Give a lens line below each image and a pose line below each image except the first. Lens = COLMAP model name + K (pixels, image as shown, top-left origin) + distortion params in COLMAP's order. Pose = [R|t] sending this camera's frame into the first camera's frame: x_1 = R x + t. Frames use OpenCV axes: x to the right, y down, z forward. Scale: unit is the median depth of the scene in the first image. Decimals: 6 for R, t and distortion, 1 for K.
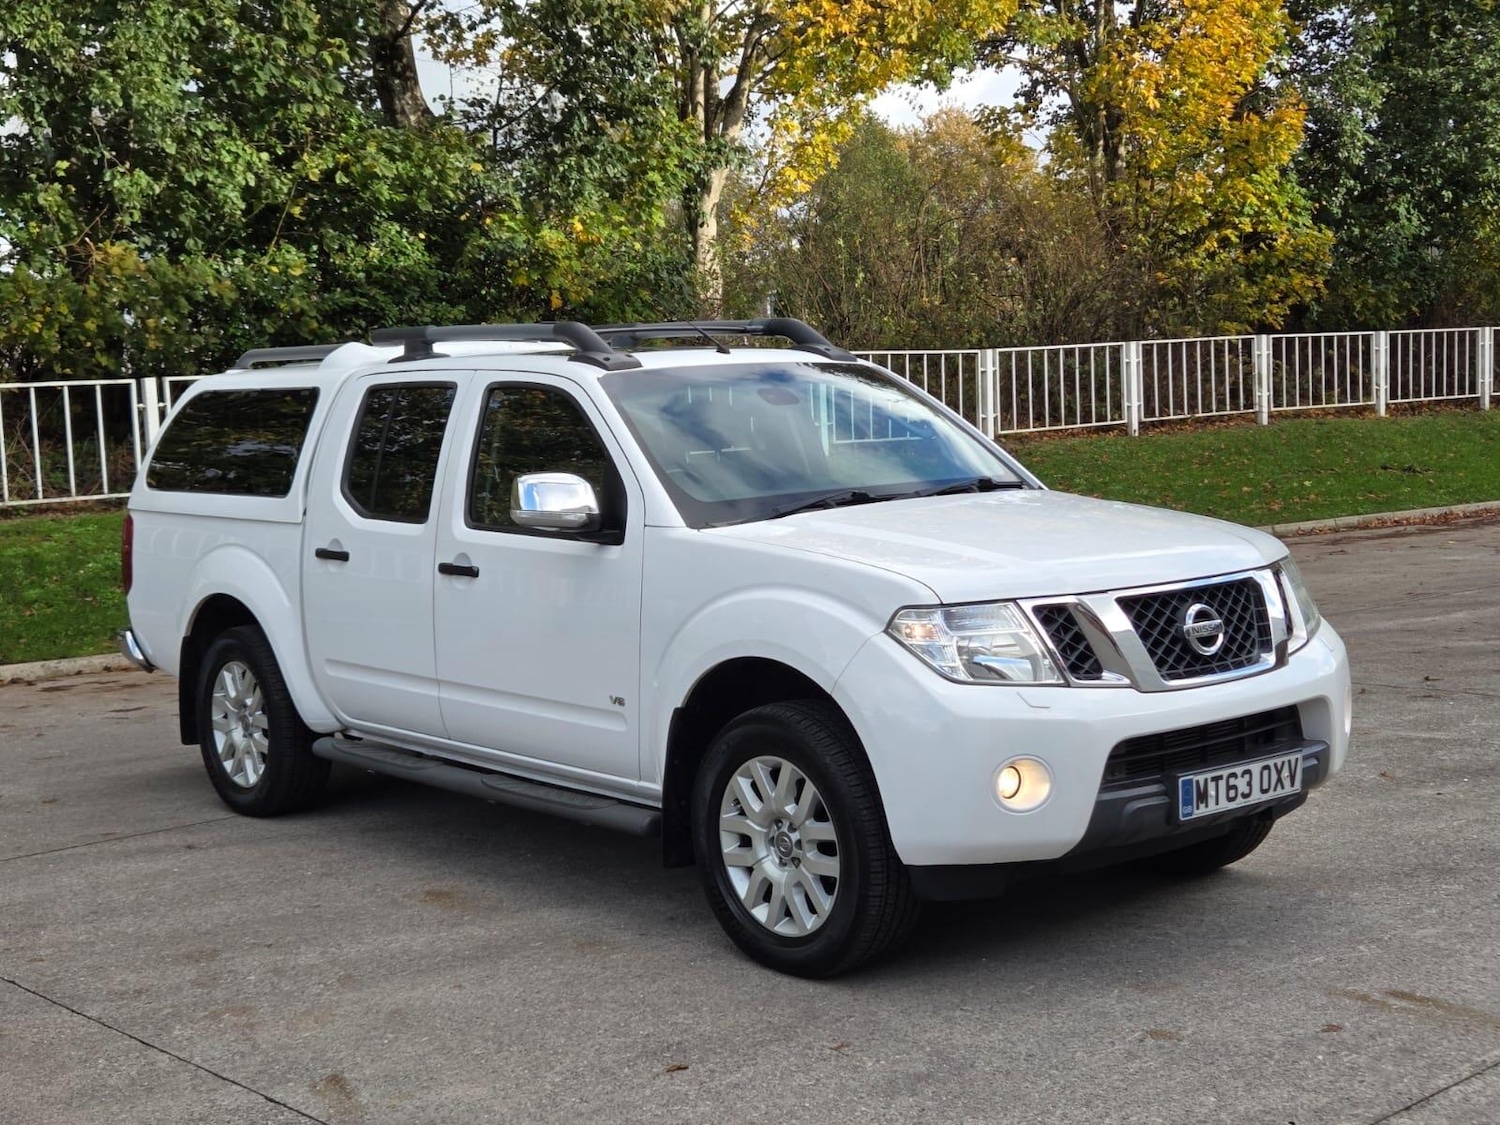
lens RADIAL K [[2096.1, 0, 750.0], [0, 2096.1, 562.5], [0, 0, 1]] dist [0.057385, -0.061779]
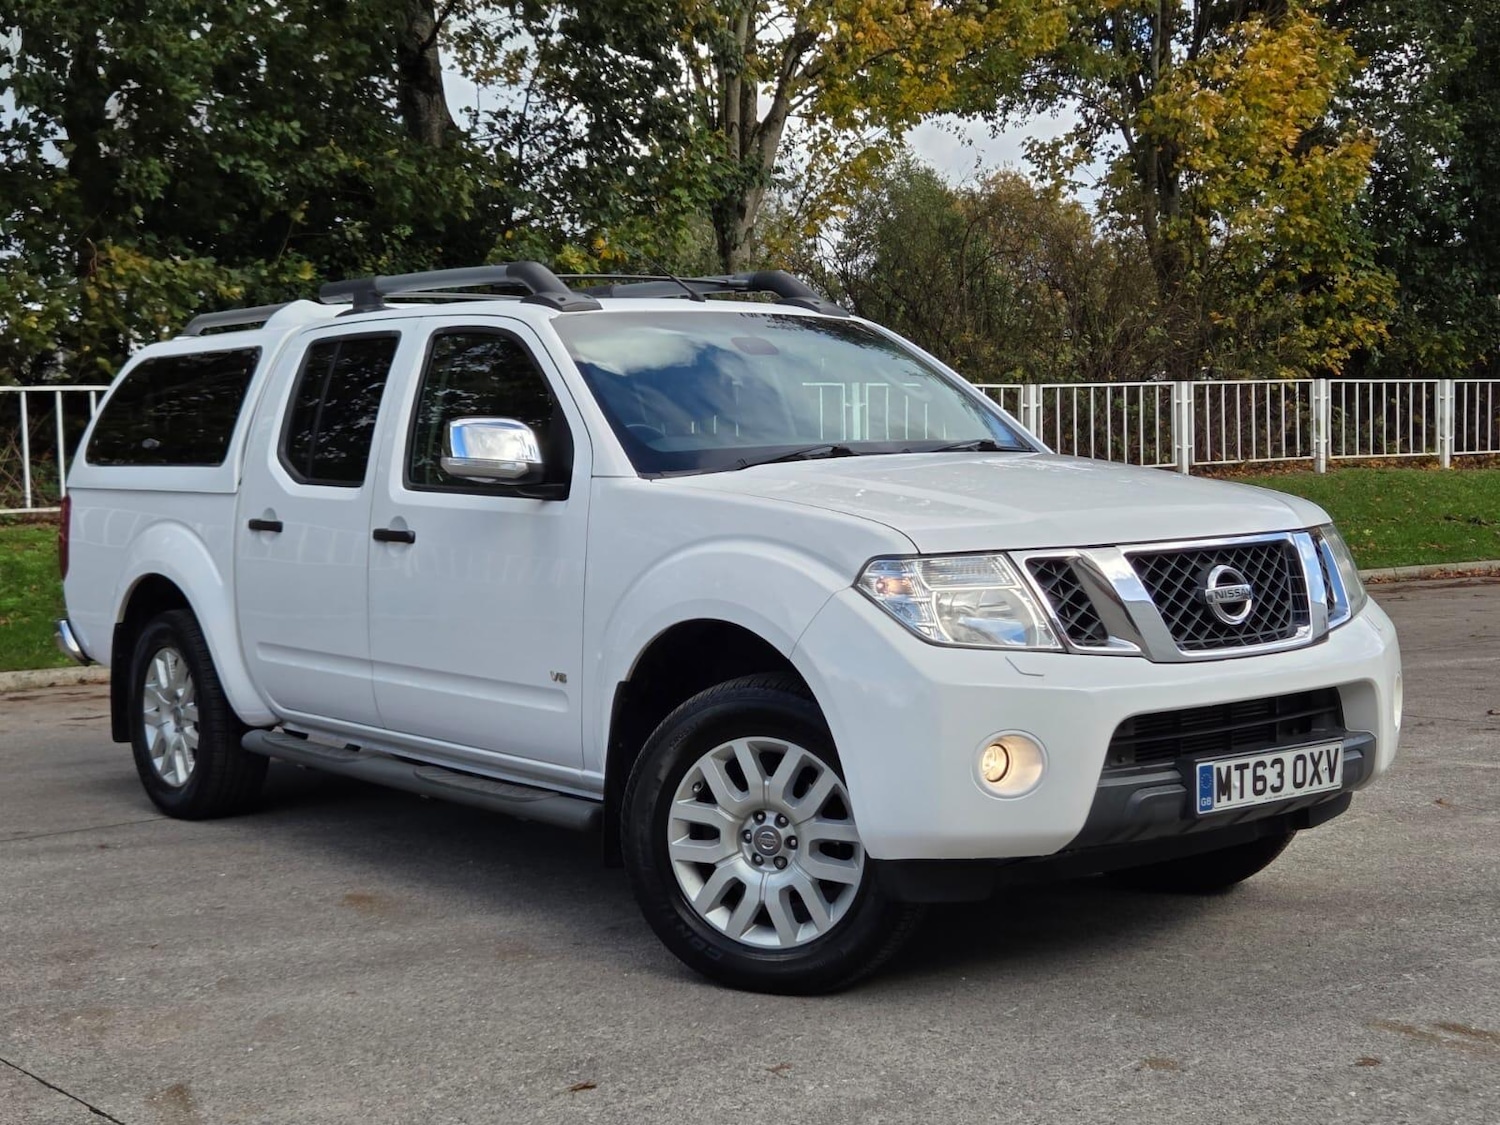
lens RADIAL K [[2096.4, 0, 750.0], [0, 2096.4, 562.5], [0, 0, 1]] dist [-0.003810, 0.009928]
pose [[0.999445, 0.014457, -0.030020, 0.044094], [-0.015480, 0.999298, -0.034120, 0.048846], [0.029506, 0.034565, 0.998967, 0.132956]]
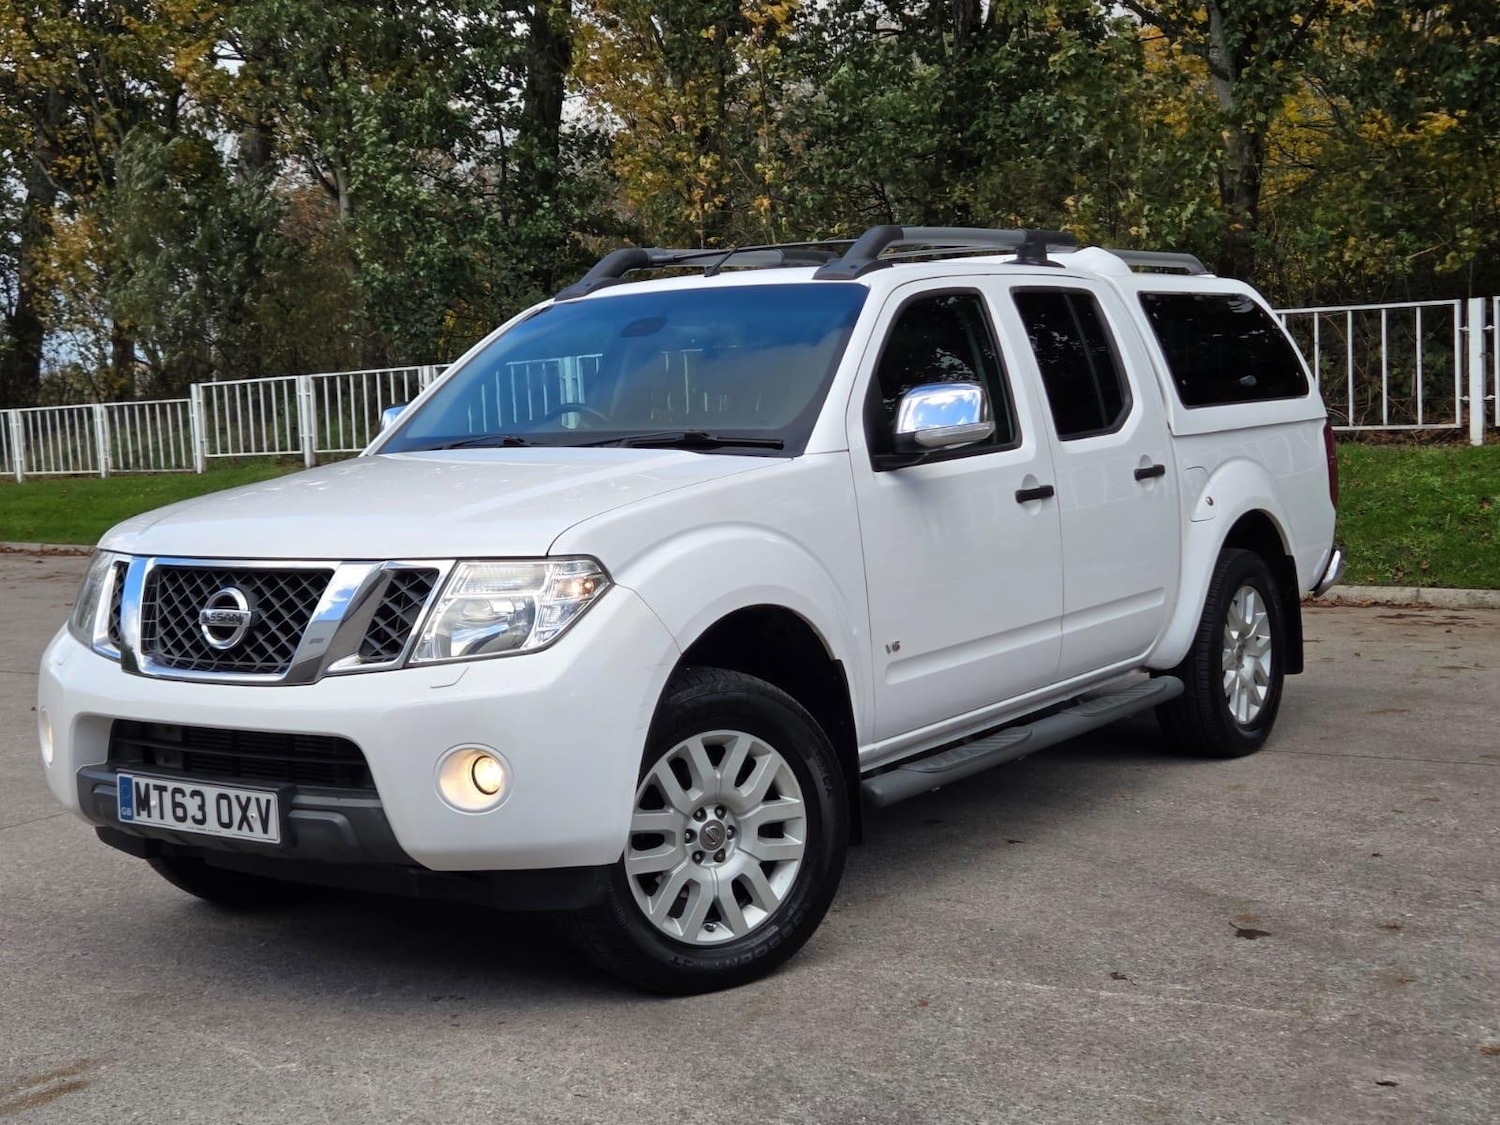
lens RADIAL K [[2096.4, 0, 750.0], [0, 2096.4, 562.5], [0, 0, 1]] dist [-0.003810, 0.009928]
pose [[0.288173, 0.109812, -0.951261, 1.025003], [-0.063112, 0.993421, 0.095560, -0.079478], [0.955496, 0.032499, 0.293208, 0.919293]]
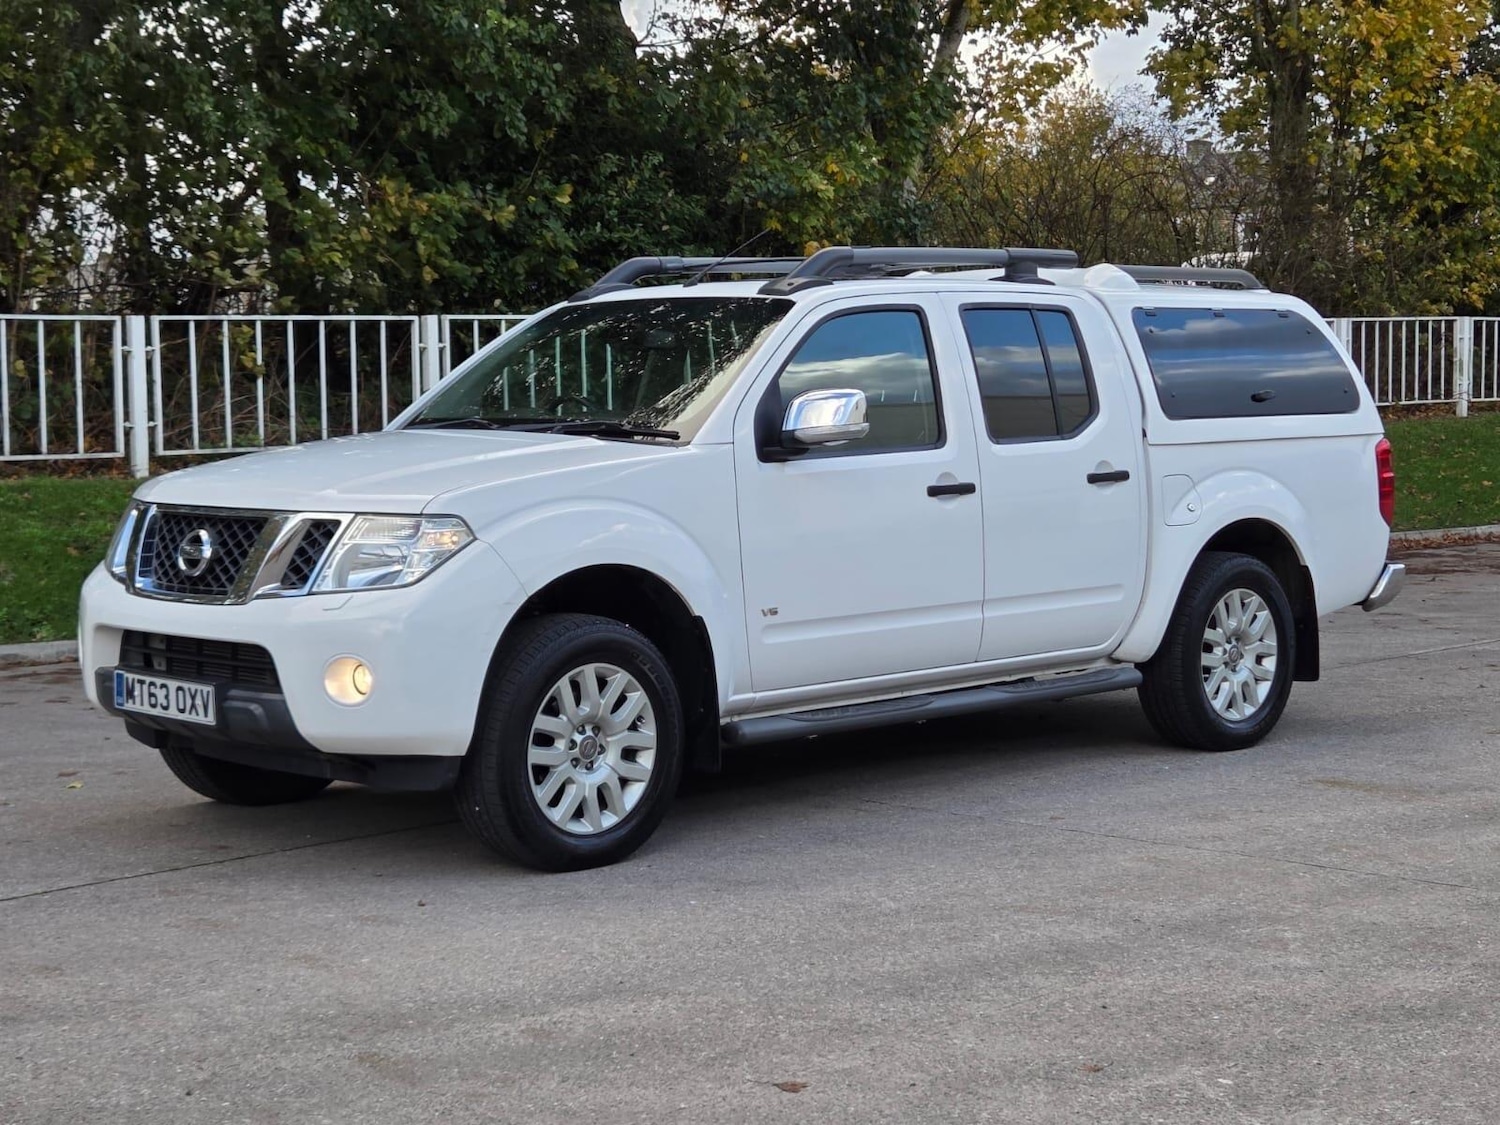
lens RADIAL K [[2551.4, 0, 758.4], [0, 2551.4, 604.6], [0, 0, 1]] dist [0.004183, -0.008306]
pose [[0.102842, 0.128137, -0.986410, 1.476171], [-0.093154, 0.988550, 0.118703, -0.118571], [0.990326, 0.079680, 0.113601, 1.096870]]
